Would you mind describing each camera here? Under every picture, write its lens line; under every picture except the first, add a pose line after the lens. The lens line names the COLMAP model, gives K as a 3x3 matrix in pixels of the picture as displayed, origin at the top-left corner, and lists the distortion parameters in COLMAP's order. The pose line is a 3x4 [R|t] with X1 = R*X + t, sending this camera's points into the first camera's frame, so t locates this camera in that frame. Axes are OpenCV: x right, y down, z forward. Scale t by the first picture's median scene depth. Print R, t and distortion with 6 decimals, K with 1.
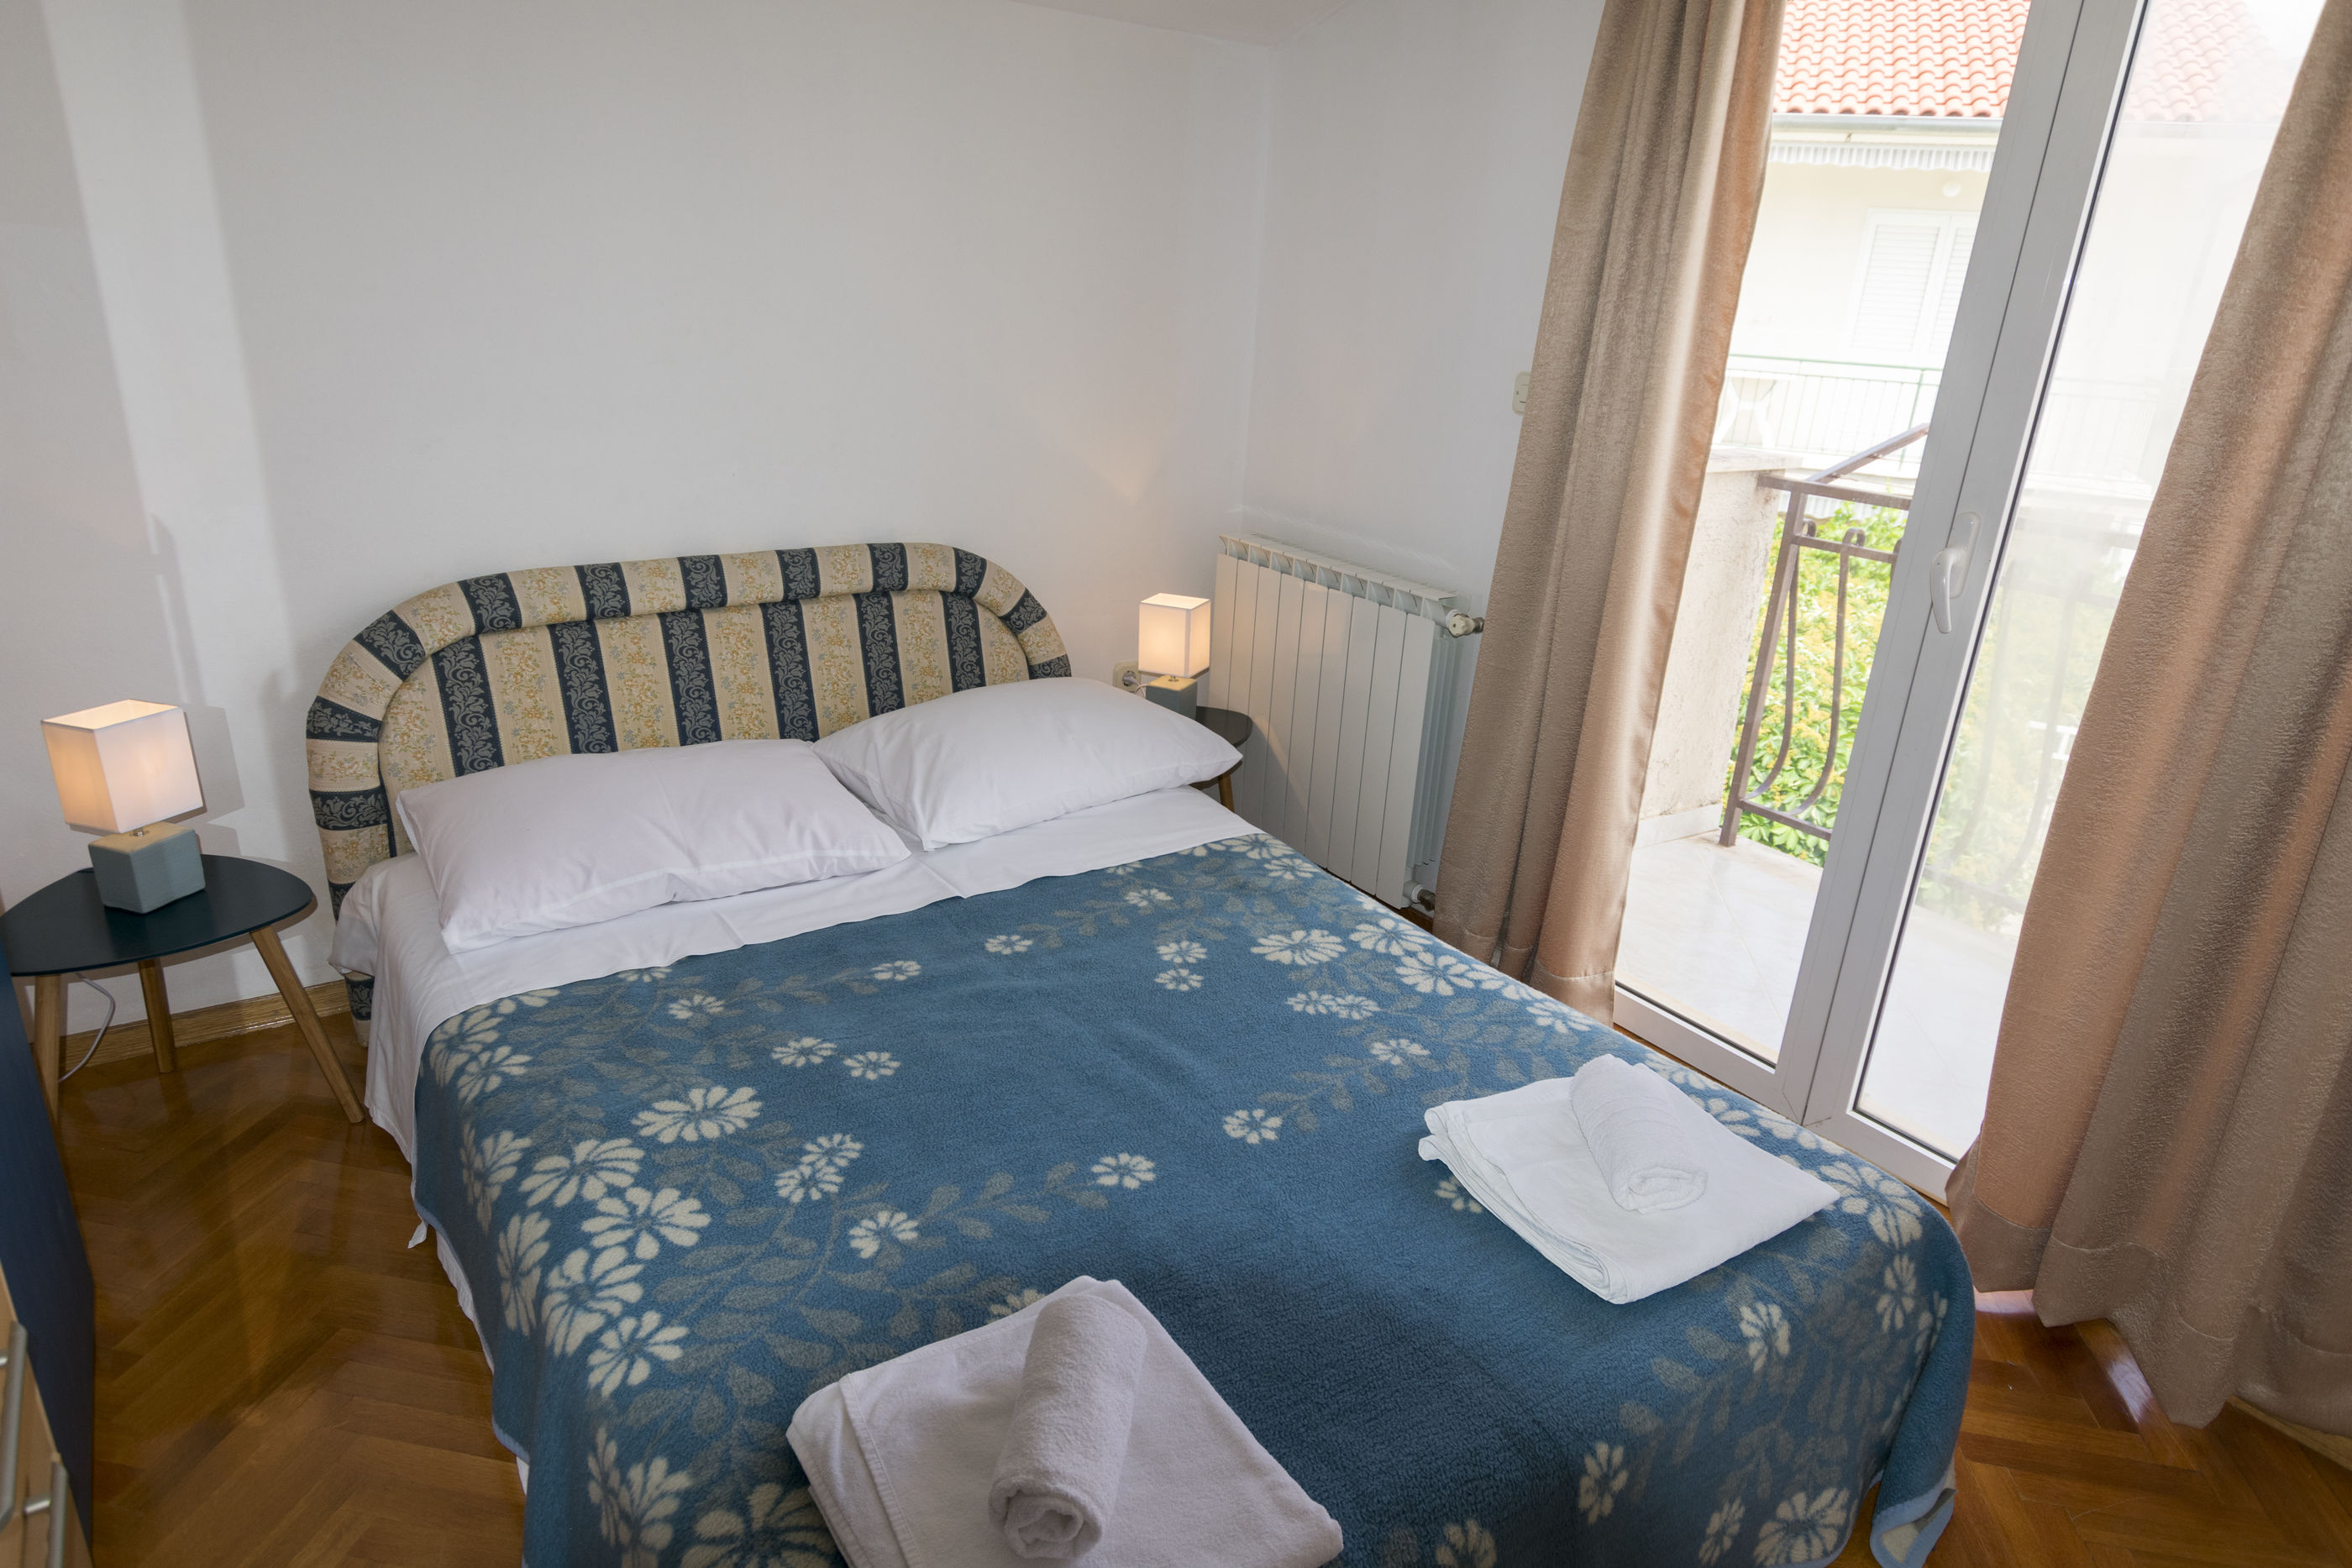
lens RADIAL K [[1405.7, 0, 1159.3], [0, 1405.7, 794.9], [0, 0, 1]] dist [0.010090, 0.000484]
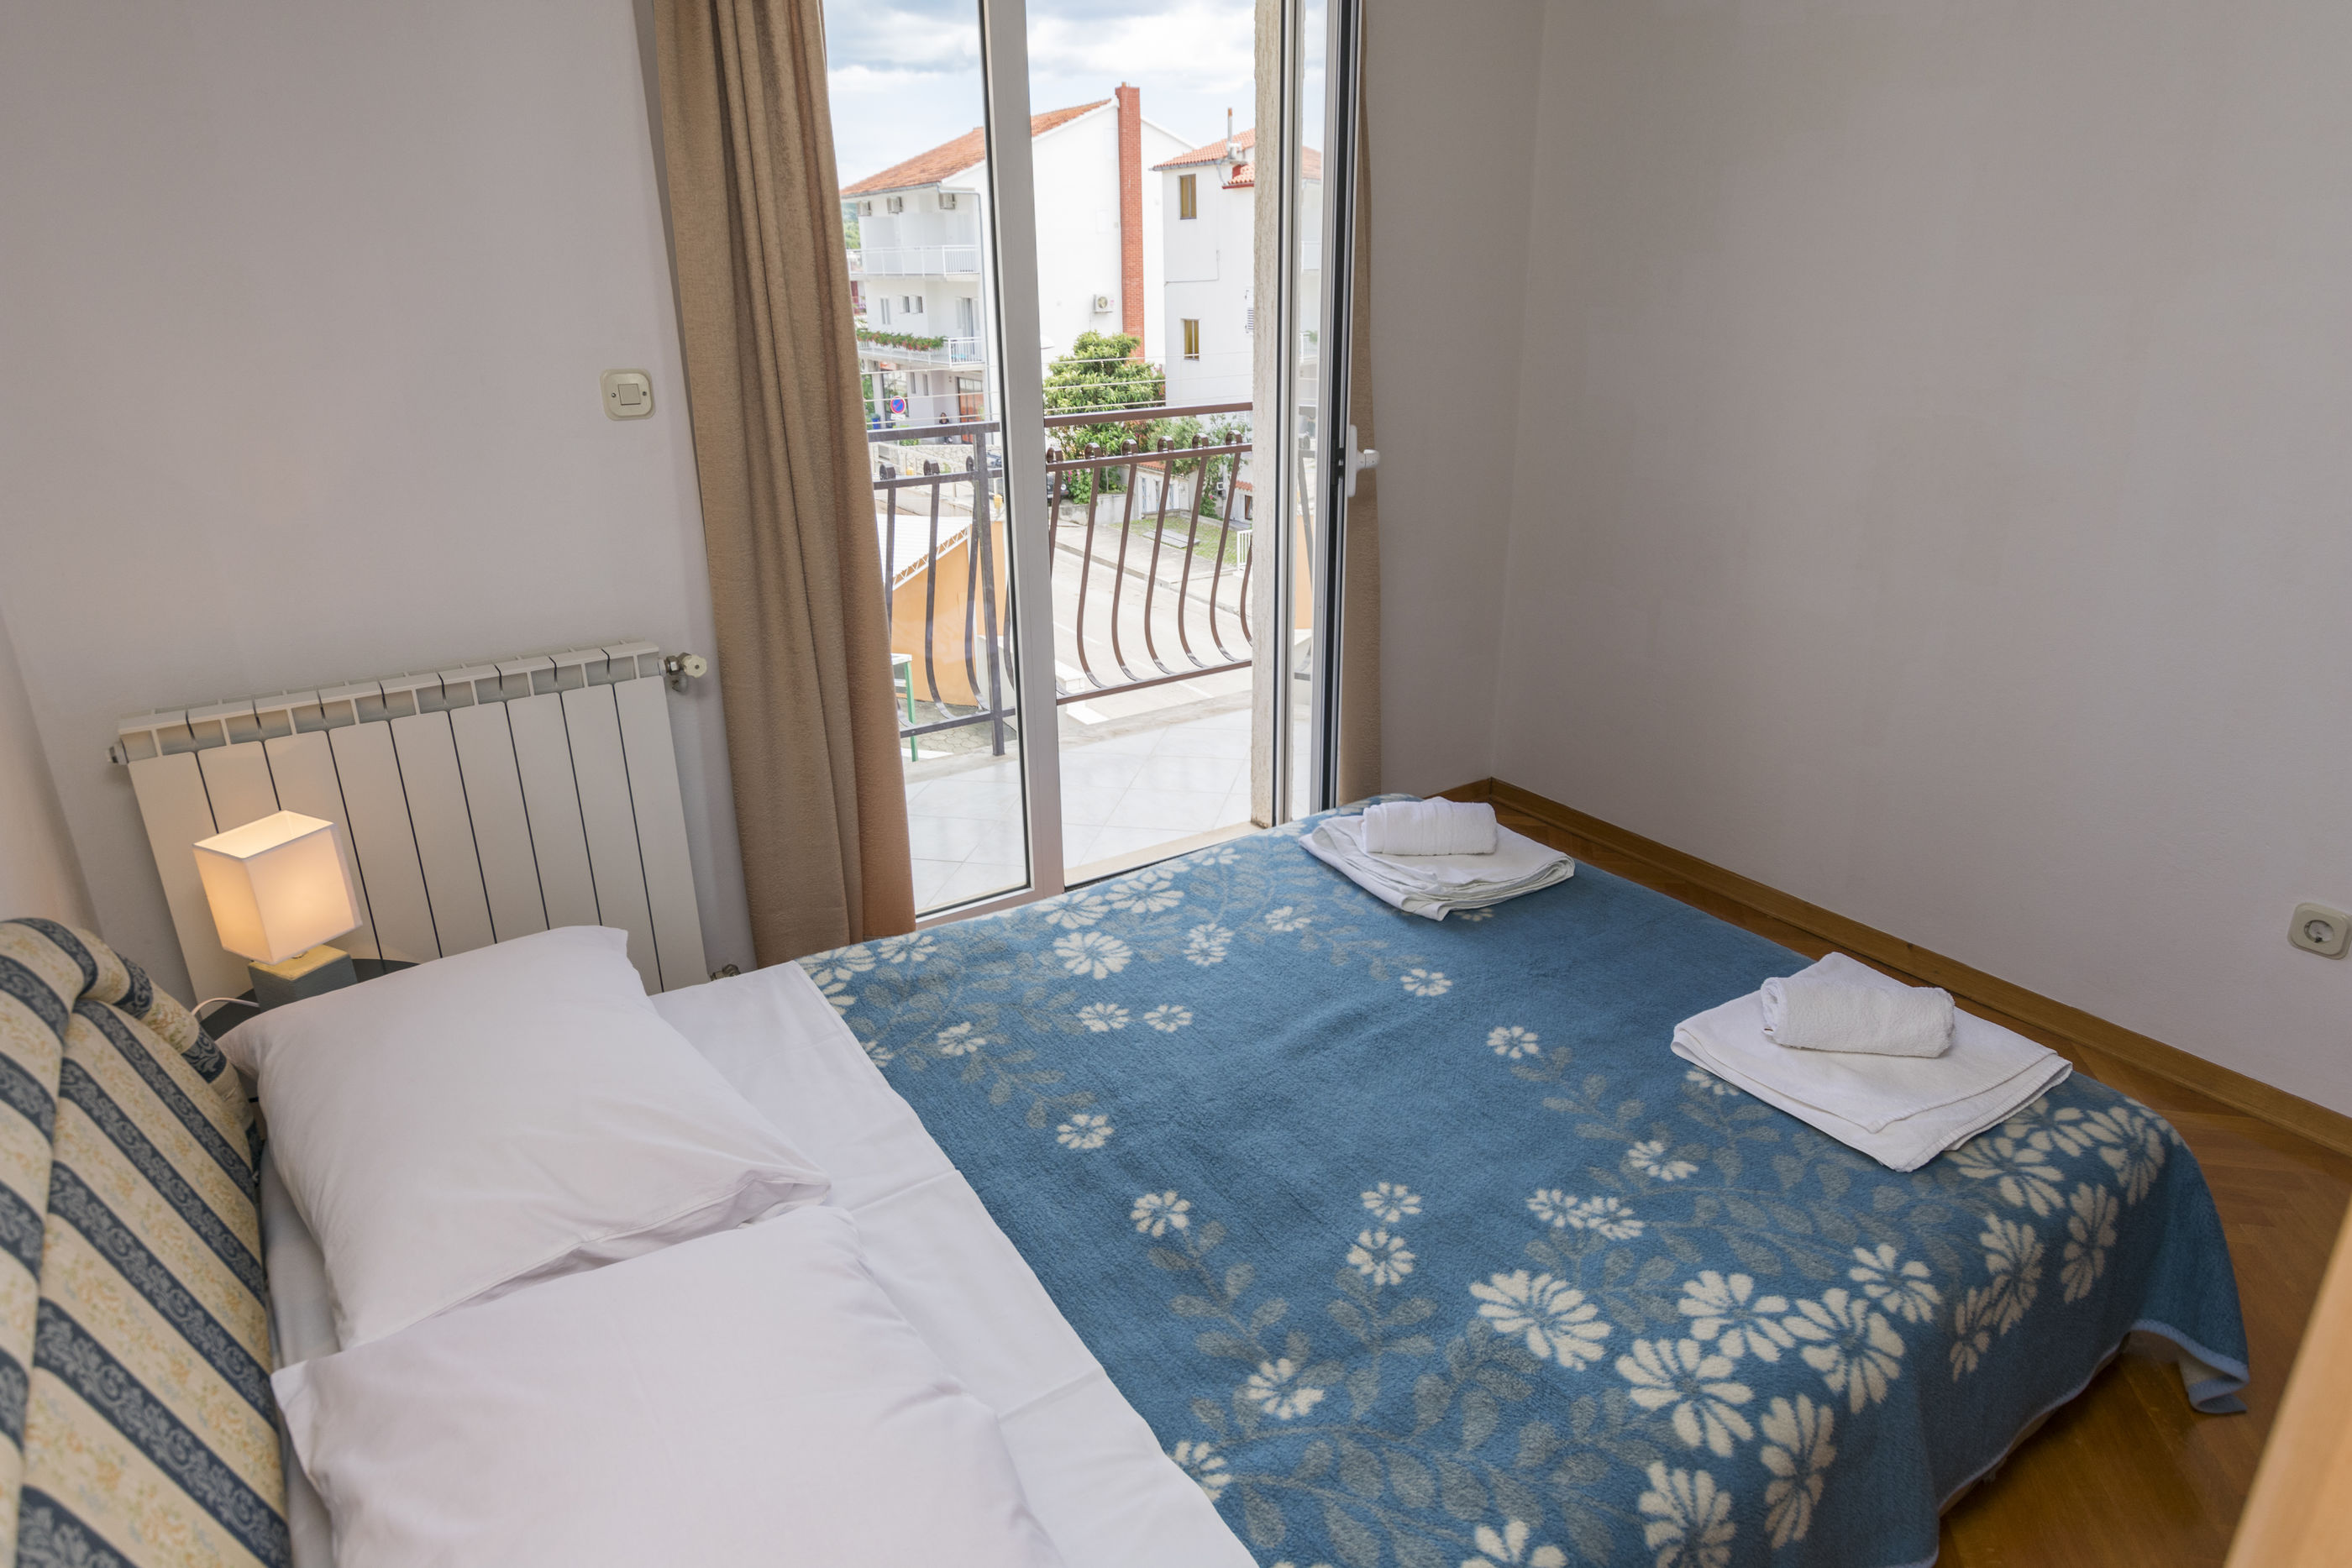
lens RADIAL K [[1405.7, 0, 1165.0], [0, 1405.7, 778.7], [0, 0, 1]] dist [0.010090, 0.000484]
pose [[0.001326, -0.398367, 0.917225, -1.037334], [0.363459, 0.854689, 0.370681, -0.472532], [-0.931609, 0.332882, 0.145924, 1.044827]]
